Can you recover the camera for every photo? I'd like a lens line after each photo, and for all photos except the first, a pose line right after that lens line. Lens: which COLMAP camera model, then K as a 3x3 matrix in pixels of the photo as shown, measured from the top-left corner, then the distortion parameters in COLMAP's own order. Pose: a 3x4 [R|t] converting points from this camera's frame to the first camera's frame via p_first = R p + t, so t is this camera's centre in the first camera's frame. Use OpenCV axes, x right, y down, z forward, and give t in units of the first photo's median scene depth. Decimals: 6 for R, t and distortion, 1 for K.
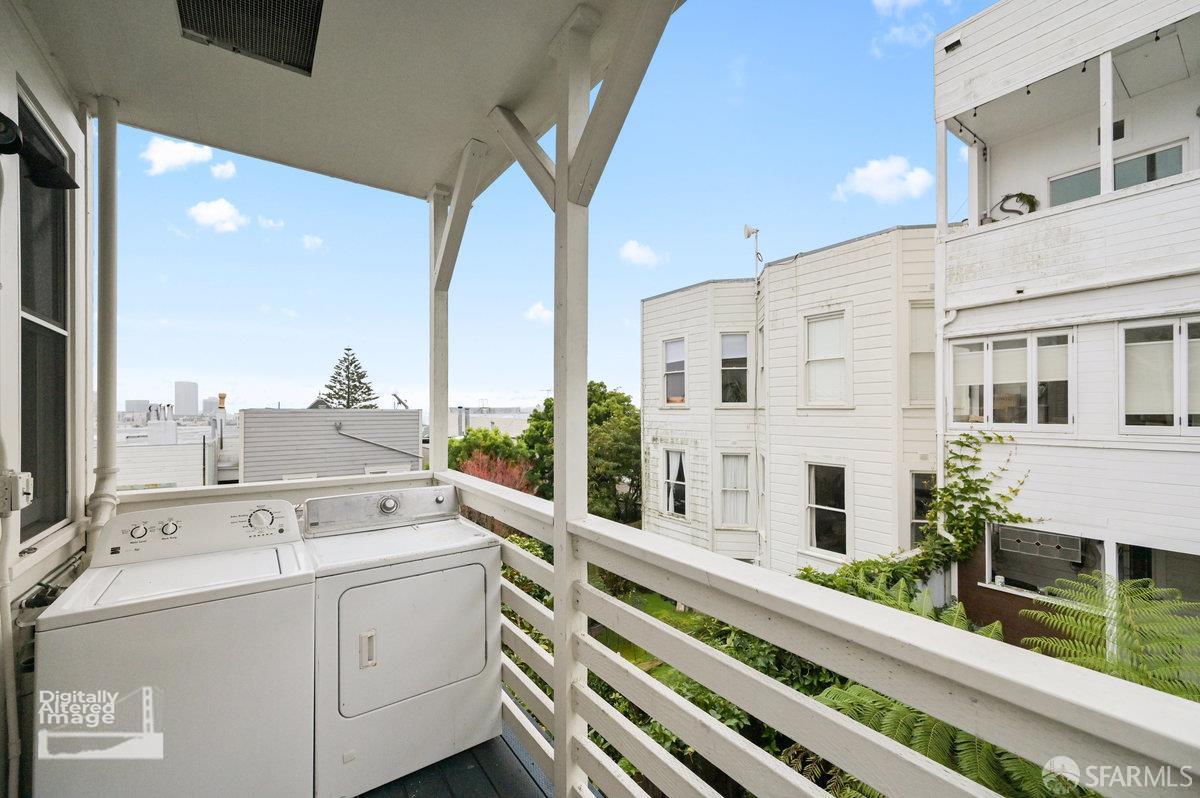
lens RADIAL K [[474.5, 0, 595.3], [0, 474.5, 404.0], [0, 0, 1]] dist [-0.002170, -0.000027]
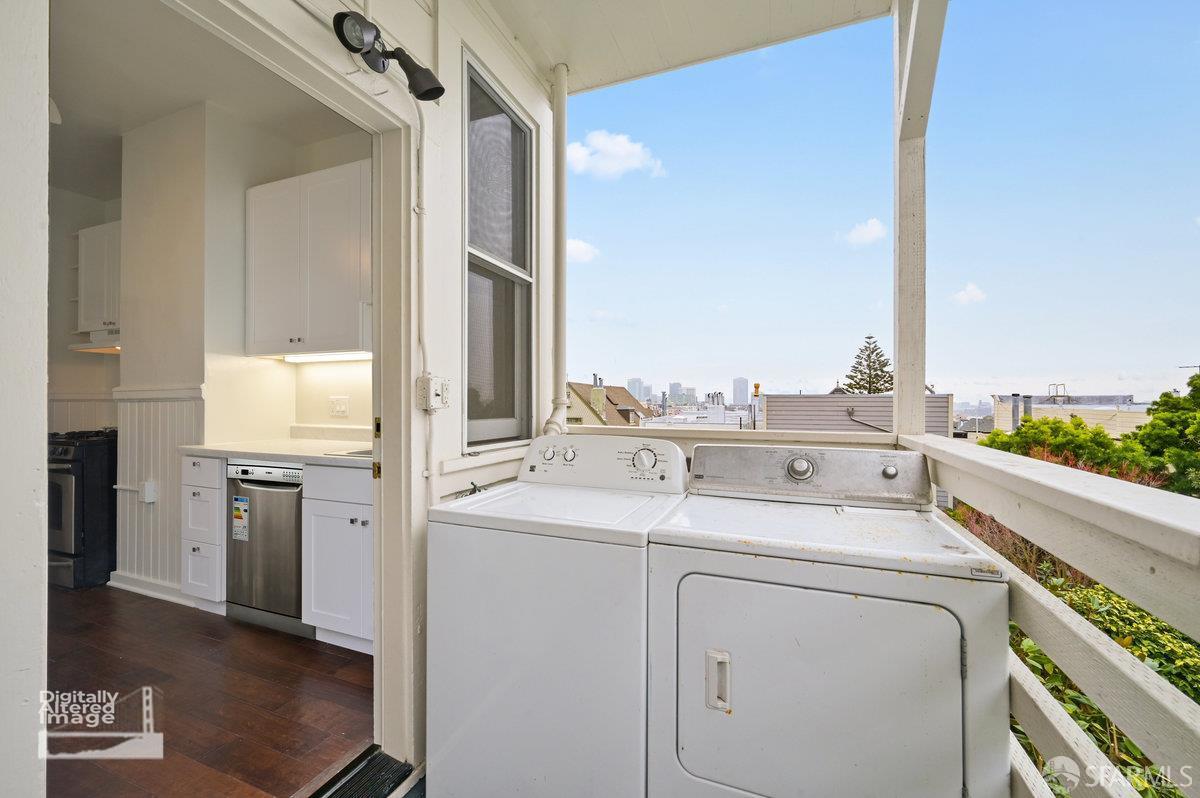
lens RADIAL K [[480.5, 0, 600.0], [0, 480.5, 399.0], [0, 0, 1]] dist [0.002469, 0.000269]
pose [[0.546159, 0.001094, -0.837681, -0.025610], [0.006294, 0.999966, 0.005409, 0.090439], [0.837658, -0.008227, 0.546133, 0.326493]]
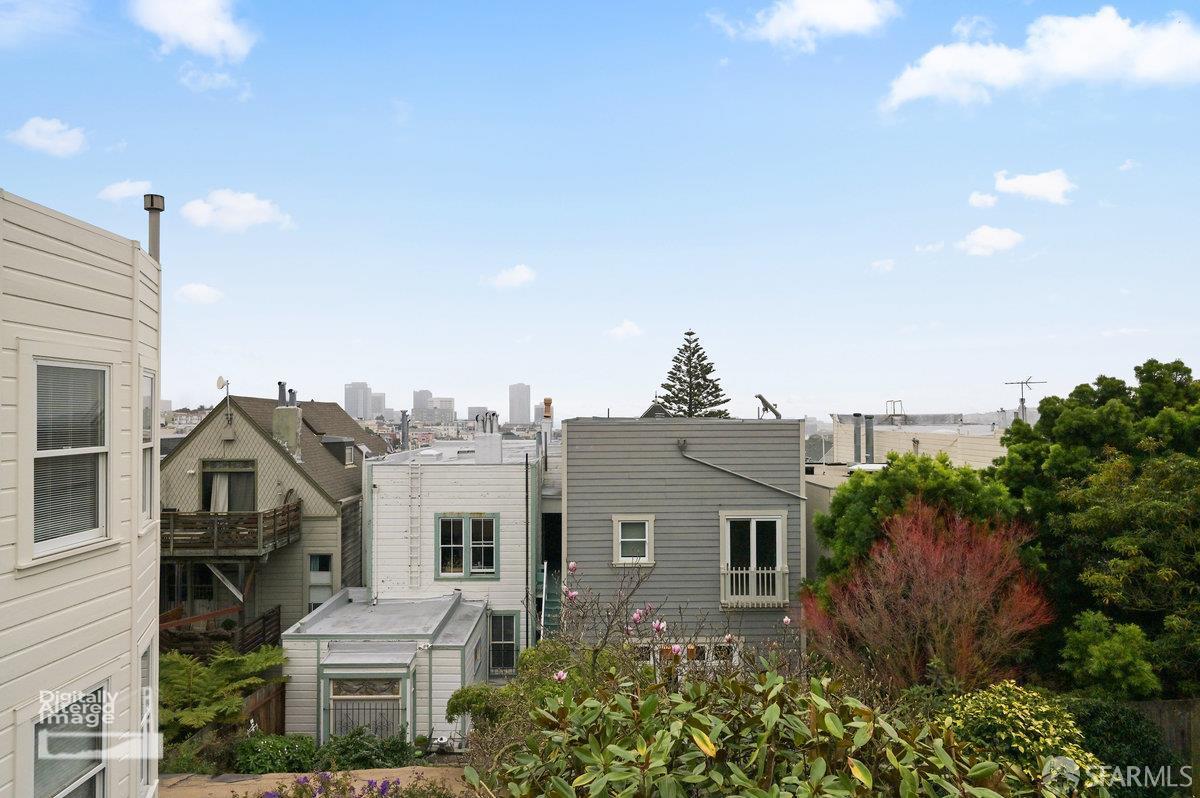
lens RADIAL K [[737.3, 0, 600.0], [0, 737.3, 399.0], [0, 0, 1]] dist [0.000765, 0.000268]
pose [[0.824447, -0.015724, -0.565721, -0.385040], [0.008247, 0.999842, -0.015772, -0.016976], [0.565879, 0.008337, 0.824446, 0.633782]]
